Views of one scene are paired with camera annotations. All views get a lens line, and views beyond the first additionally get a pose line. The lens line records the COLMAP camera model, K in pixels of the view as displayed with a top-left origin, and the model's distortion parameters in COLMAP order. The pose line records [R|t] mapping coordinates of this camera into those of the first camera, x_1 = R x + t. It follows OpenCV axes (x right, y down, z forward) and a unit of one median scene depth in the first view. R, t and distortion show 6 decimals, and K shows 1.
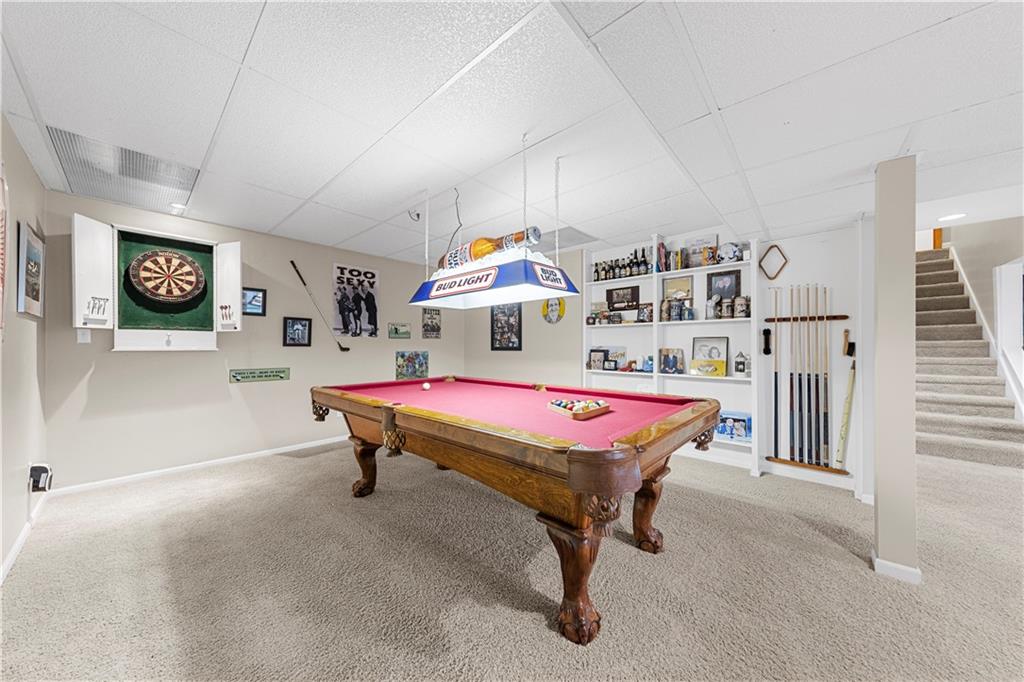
lens RADIAL K [[342.2, 0, 511.7], [0, 342.2, 344.7], [0, 0, 1]] dist [0.007919, -0.000005]
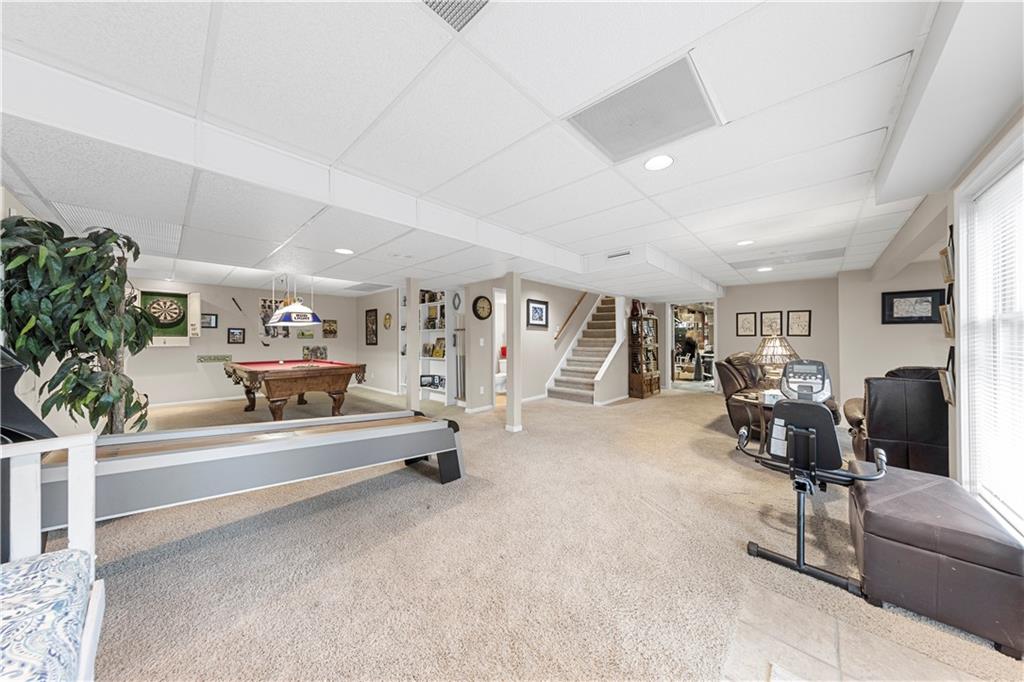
lens RADIAL K [[323.2, 0, 511.7], [0, 323.2, 337.9], [0, 0, 1]] dist [0.000505, 0.000021]
pose [[0.999900, -0.005870, -0.012853, 0.822381], [0.005845, 0.999981, -0.001955, -0.013246], [0.012865, 0.001879, 0.999915, -0.677717]]
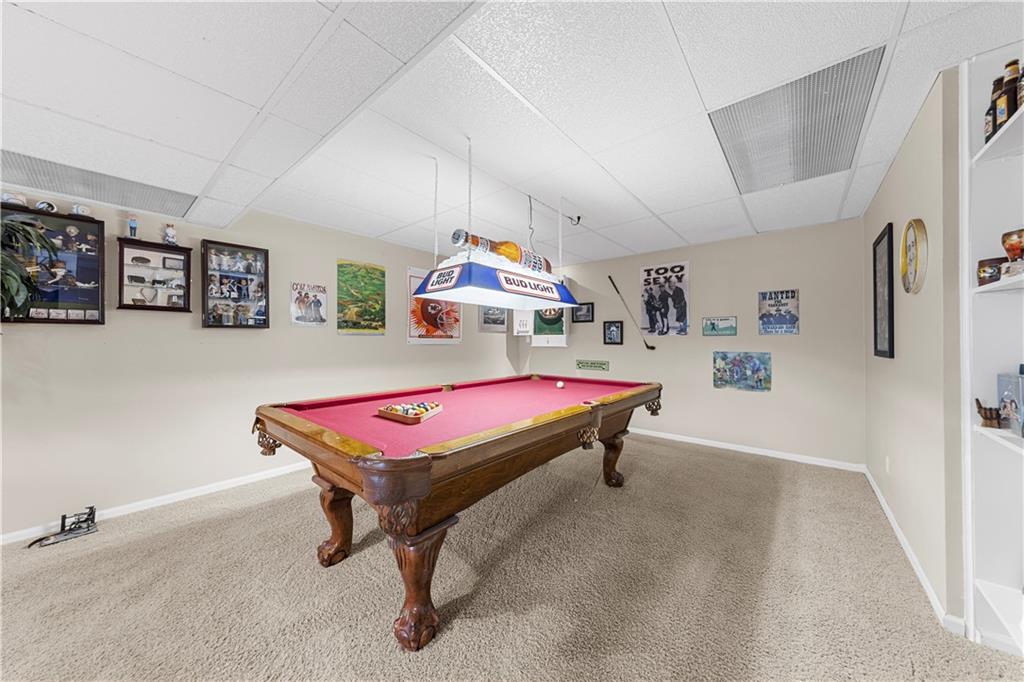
lens RADIAL K [[338.2, 0, 519.4], [0, 338.2, 338.9], [0, 0, 1]] dist [-0.000144, -0.000009]
pose [[0.043401, -0.008890, -0.999018, 0.520306], [0.001530, 0.999960, -0.008832, -0.004707], [0.999057, -0.001145, 0.043413, 0.564101]]
